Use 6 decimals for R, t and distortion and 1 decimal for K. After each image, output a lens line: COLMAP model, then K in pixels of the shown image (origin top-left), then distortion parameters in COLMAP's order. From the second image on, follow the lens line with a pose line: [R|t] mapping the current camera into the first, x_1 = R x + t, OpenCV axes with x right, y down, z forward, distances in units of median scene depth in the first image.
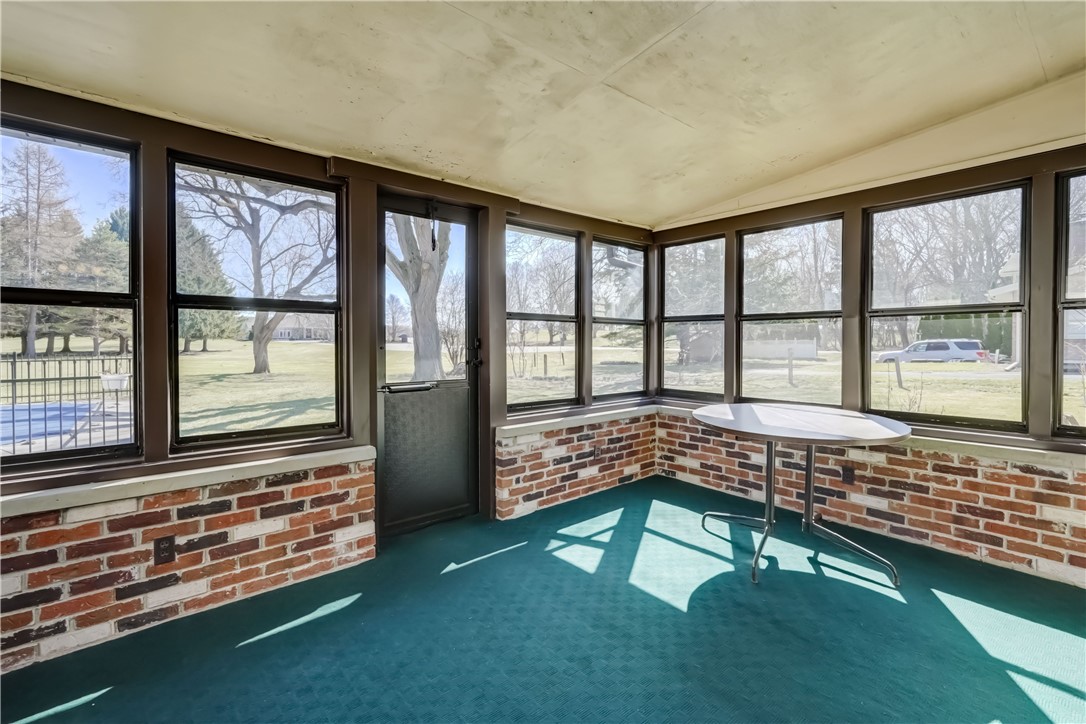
lens RADIAL K [[490.3, 0, 541.0], [0, 490.3, 347.5], [0, 0, 1]] dist [-0.002883, 0.002415]
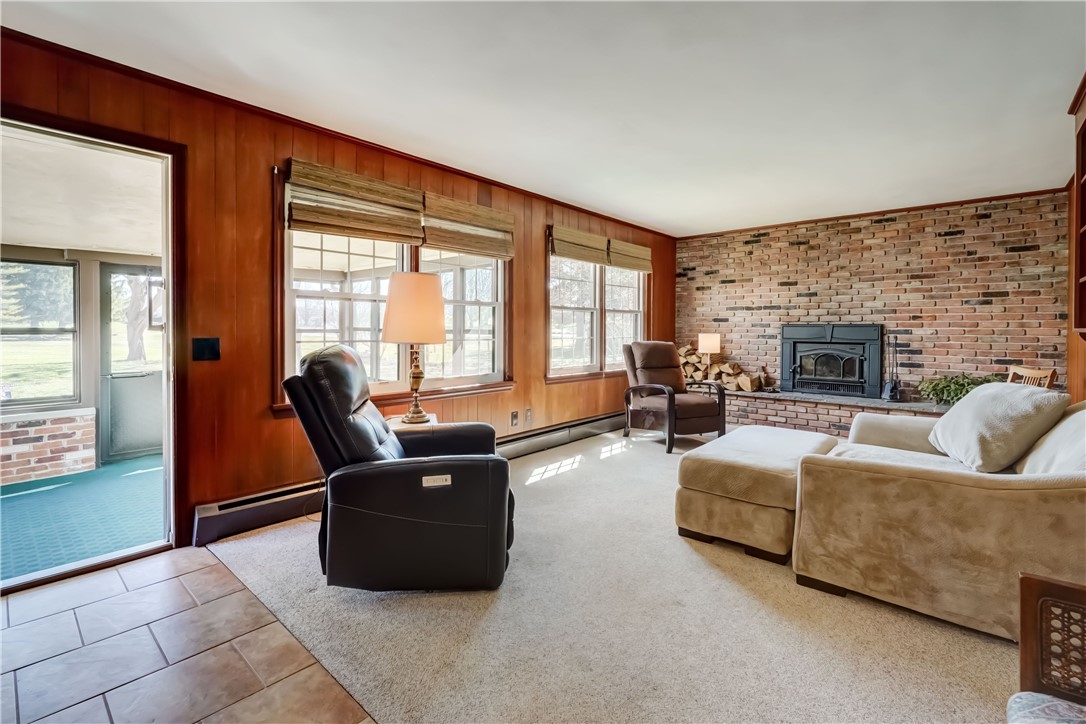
lens RADIAL K [[496.7, 0, 550.7], [0, 496.7, 328.4], [0, 0, 1]] dist [-0.008318, 0.003526]
pose [[0.988424, 0.002701, 0.151694, 1.118395], [-0.001898, 0.999983, -0.005439, -0.090746], [-0.151706, 0.005088, 0.988412, -1.136376]]
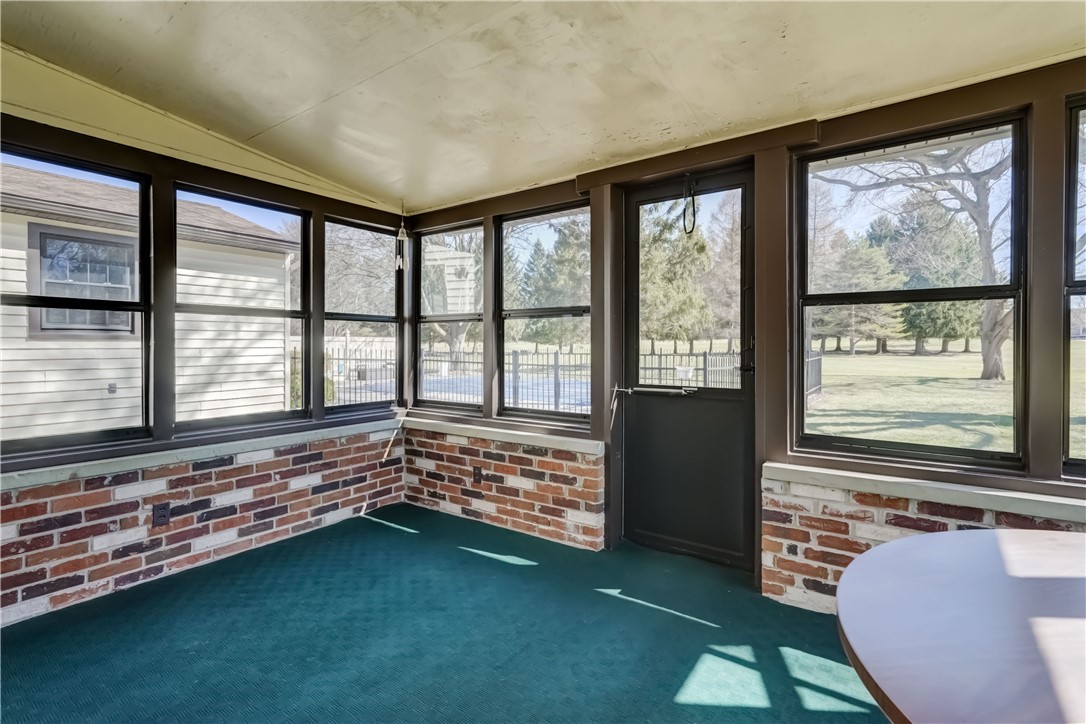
lens RADIAL K [[496.7, 0, 529.9], [0, 496.7, 346.8], [0, 0, 1]] dist [-0.008318, 0.003526]
pose [[0.229702, 0.003886, -0.973253, 0.684064], [-0.005145, 0.999983, 0.002778, -0.002619], [0.973247, 0.004369, 0.229718, 0.660962]]
